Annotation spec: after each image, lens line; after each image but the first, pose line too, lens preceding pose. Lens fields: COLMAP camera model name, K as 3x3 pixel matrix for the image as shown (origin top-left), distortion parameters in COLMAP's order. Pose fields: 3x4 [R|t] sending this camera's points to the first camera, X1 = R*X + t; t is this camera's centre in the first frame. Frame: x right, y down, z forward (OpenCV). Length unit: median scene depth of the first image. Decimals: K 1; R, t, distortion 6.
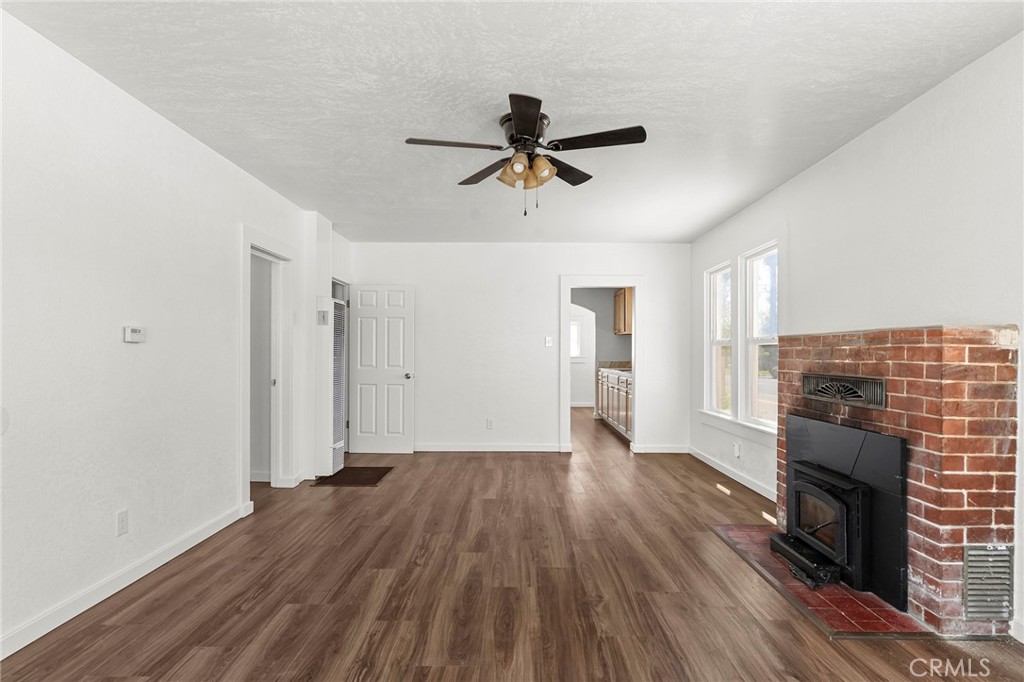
lens RADIAL K [[569.5, 0, 511.5], [0, 569.5, 348.5], [0, 0, 1]] dist [-0.003976, 0.001409]
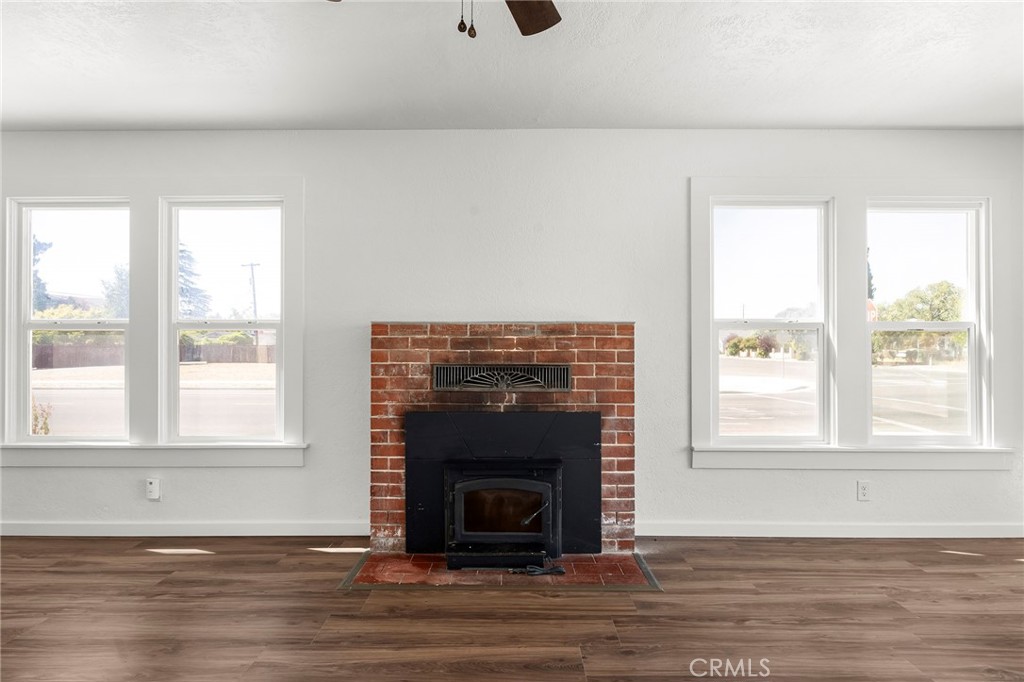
lens RADIAL K [[552.5, 0, 510.6], [0, 552.5, 339.1], [0, 0, 1]] dist [0.002510, -0.000745]
pose [[-0.007953, 0.004928, 0.999956, -0.482232], [-0.009076, 0.999946, -0.005000, 0.007833], [-0.999927, -0.009116, -0.007908, 1.143229]]
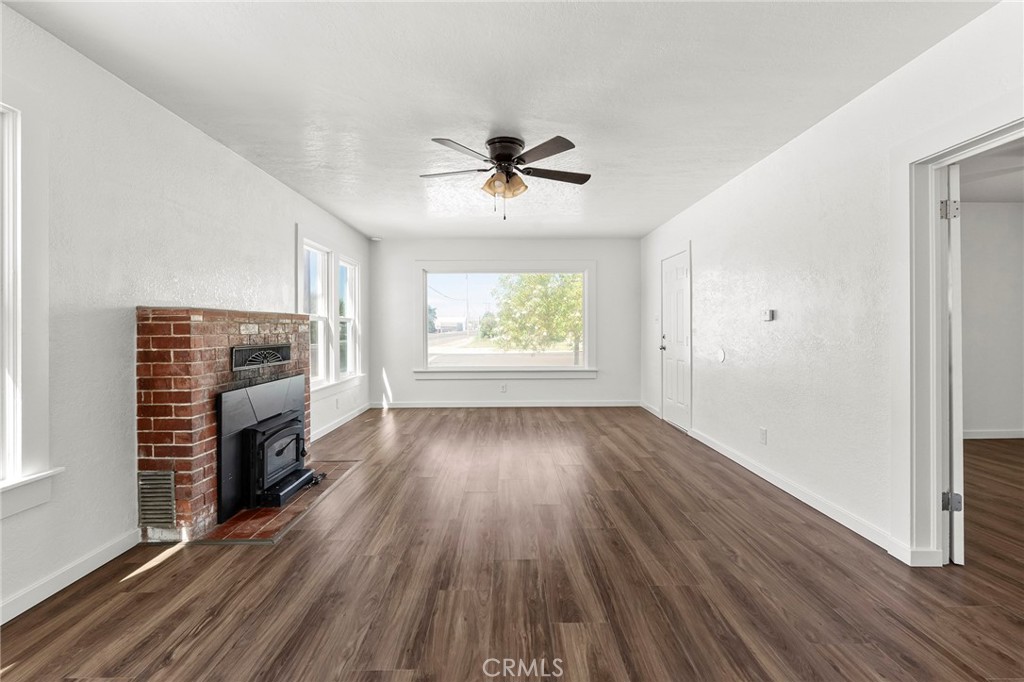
lens RADIAL K [[443.6, 0, 510.0], [0, 443.6, 326.0], [0, 0, 1]] dist [-0.012289, 0.001248]
pose [[-0.999792, 0.001613, -0.020318, 0.036699], [0.001841, 0.999936, -0.011197, 0.018220], [0.020298, -0.011232, -0.999731, 2.330769]]
